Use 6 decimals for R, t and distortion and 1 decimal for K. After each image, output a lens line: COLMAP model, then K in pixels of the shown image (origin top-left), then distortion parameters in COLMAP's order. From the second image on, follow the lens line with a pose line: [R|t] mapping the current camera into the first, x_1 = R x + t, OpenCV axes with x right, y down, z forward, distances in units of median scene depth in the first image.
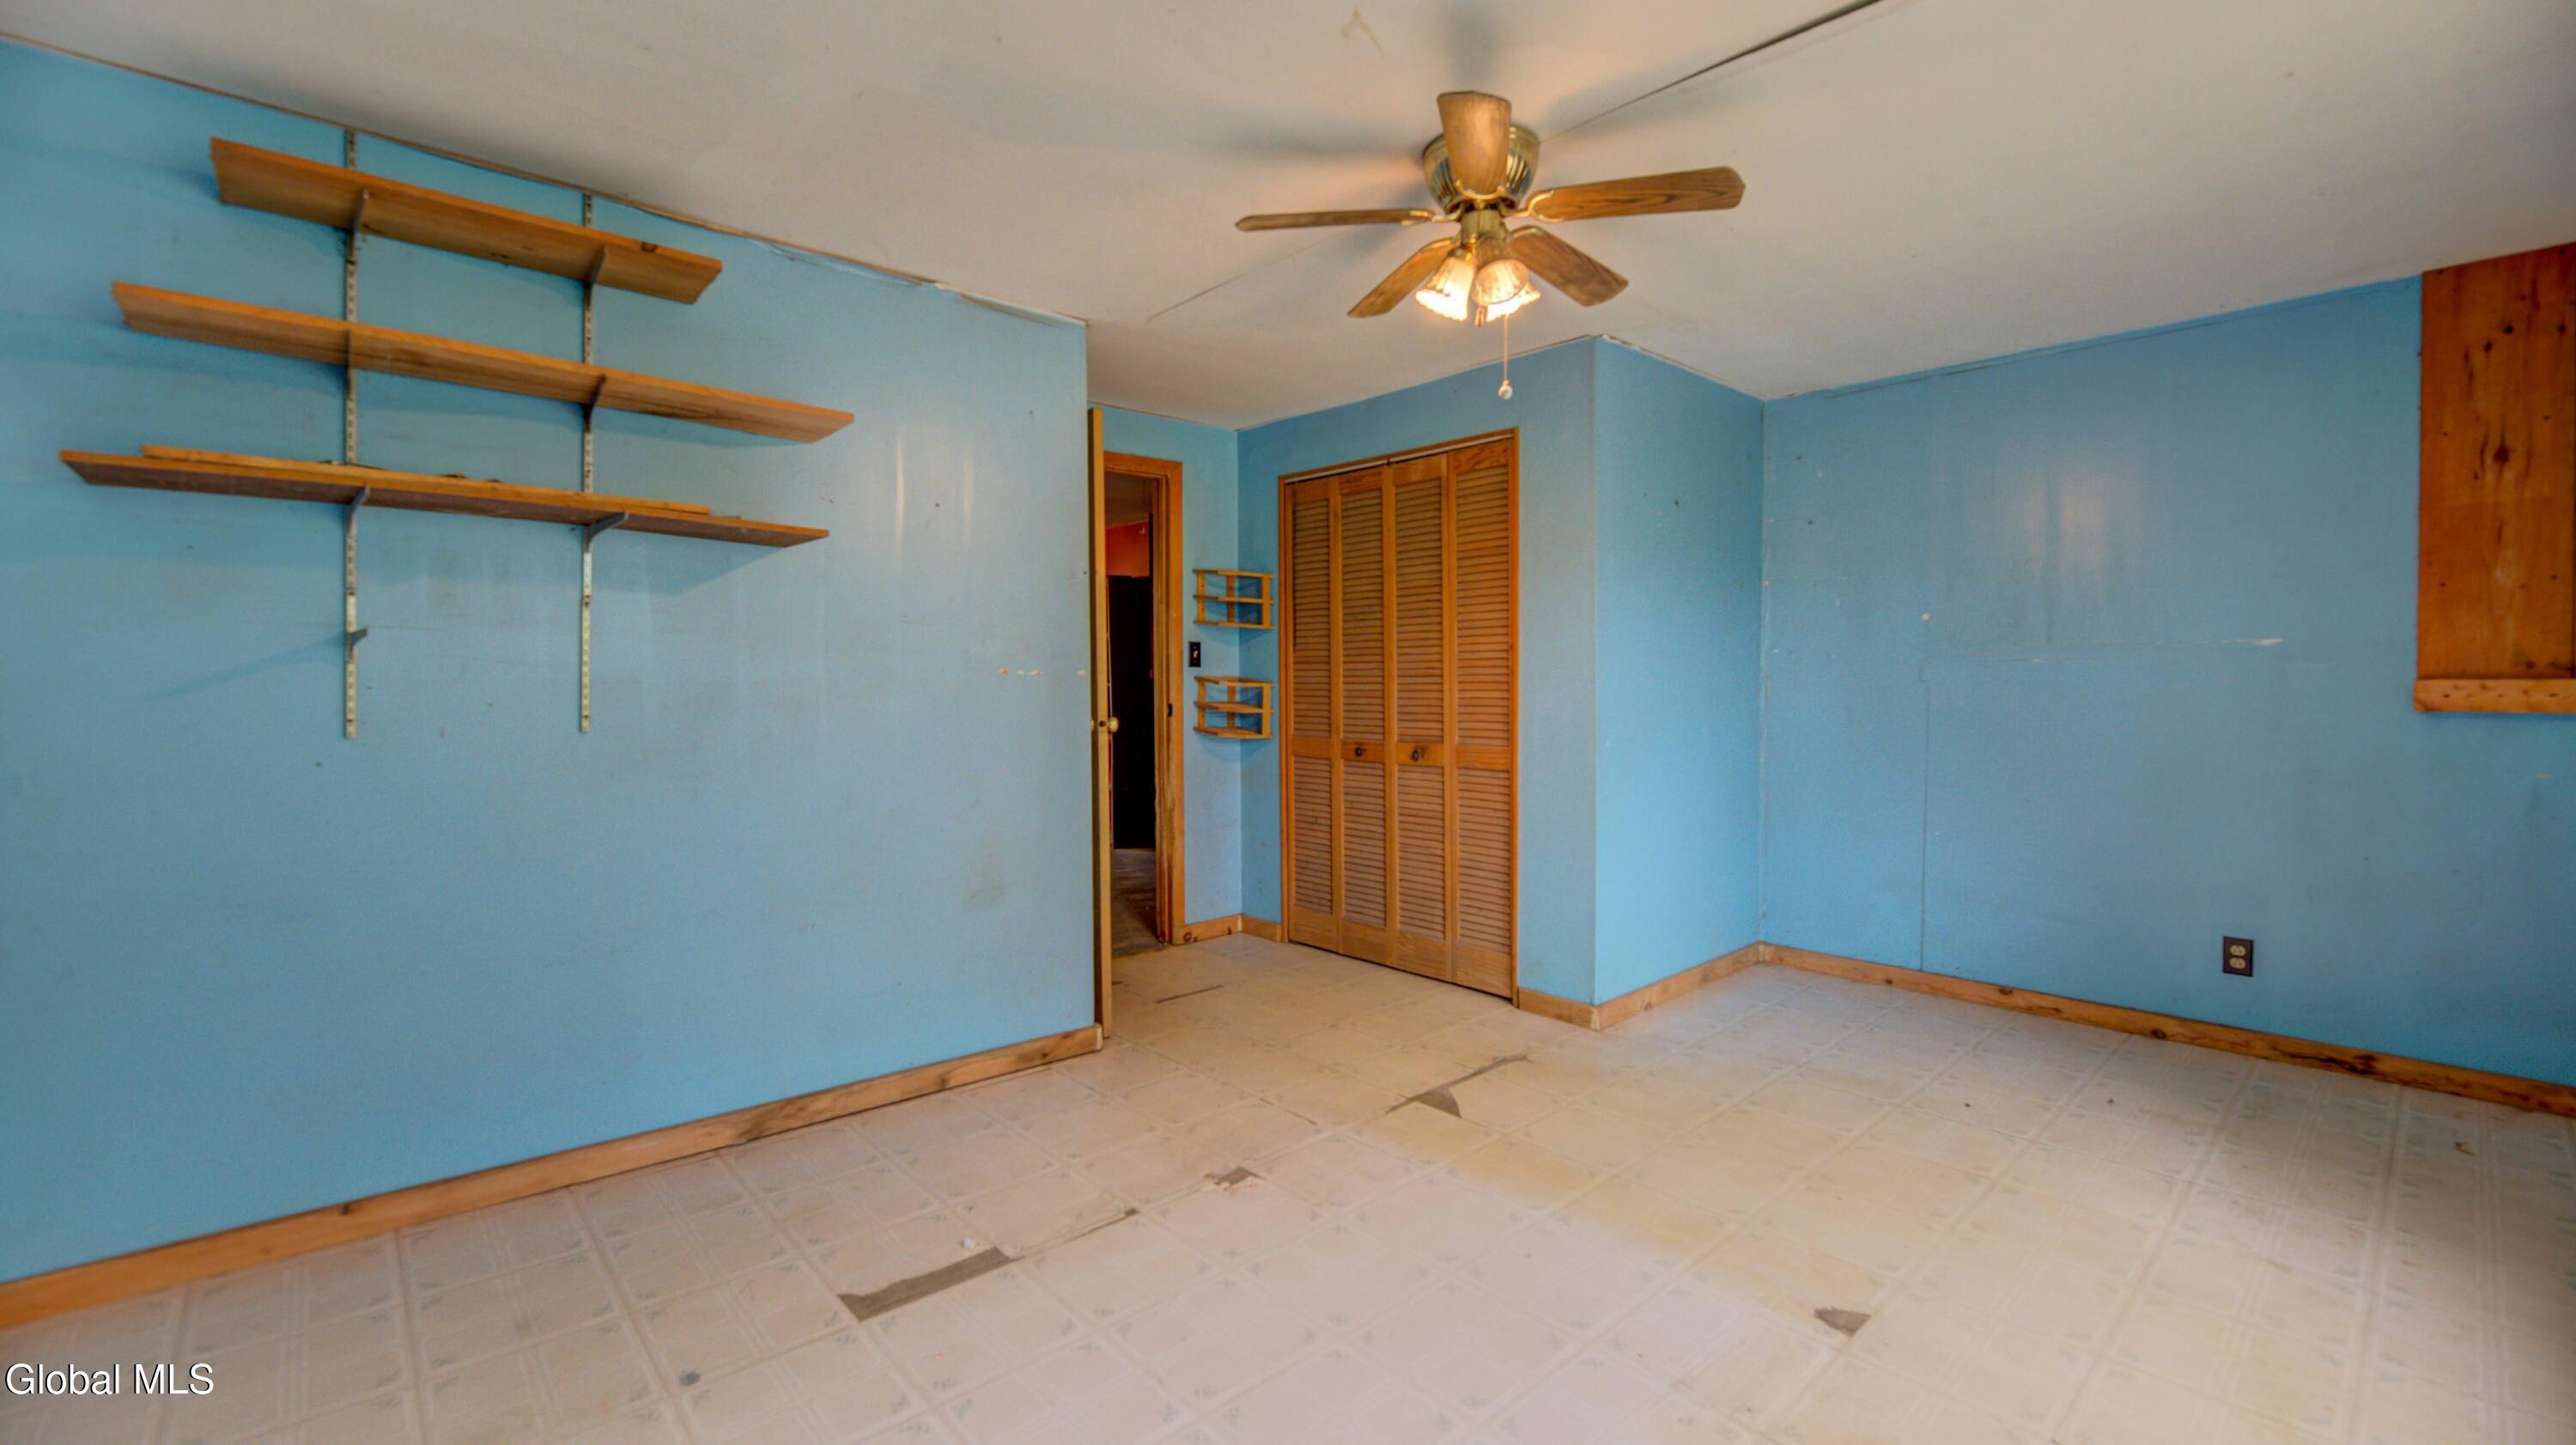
lens RADIAL K [[1061.4, 0, 1288.8], [0, 1061.4, 705.2], [0, 0, 1]] dist [-0.004806, -0.000987]
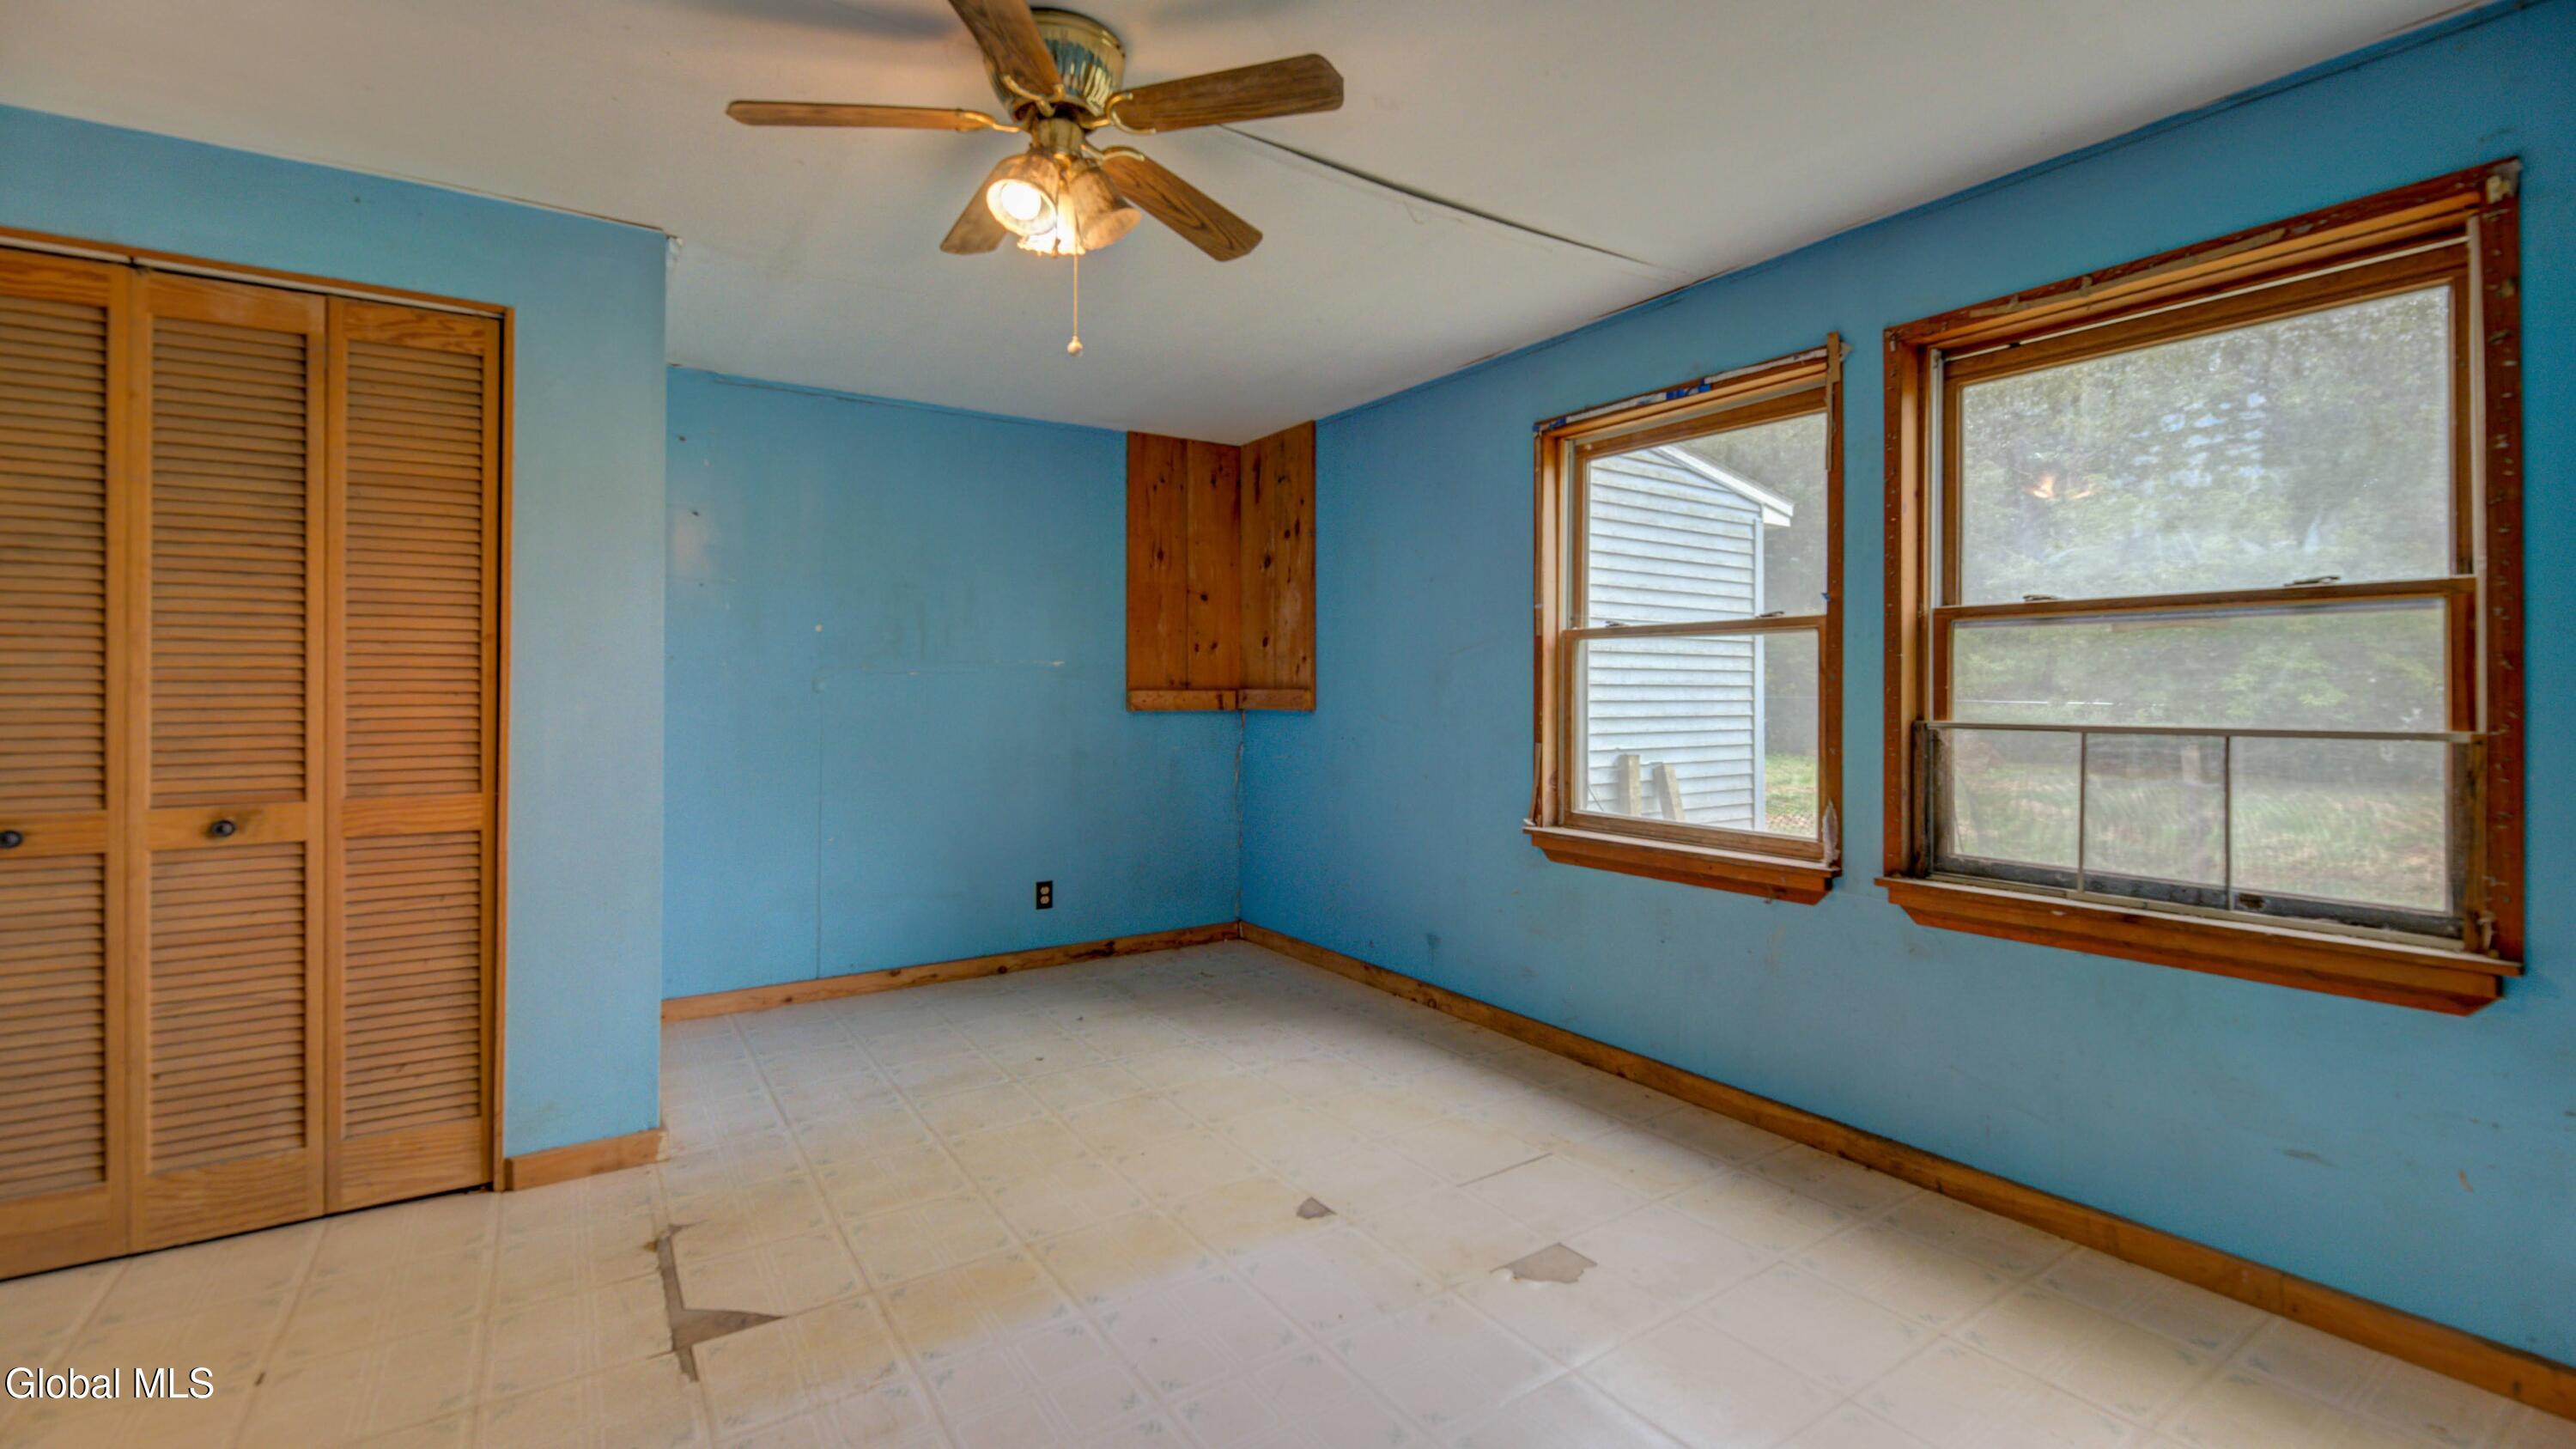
lens RADIAL K [[1061.6, 0, 1302.5], [0, 1061.6, 687.4], [0, 0, 1]] dist [-0.004806, -0.000987]
pose [[0.155504, 0.004864, 0.987823, -0.395146], [0.022417, 0.999713, -0.008451, -0.009231], [-0.987581, 0.023459, 0.155351, 0.455837]]
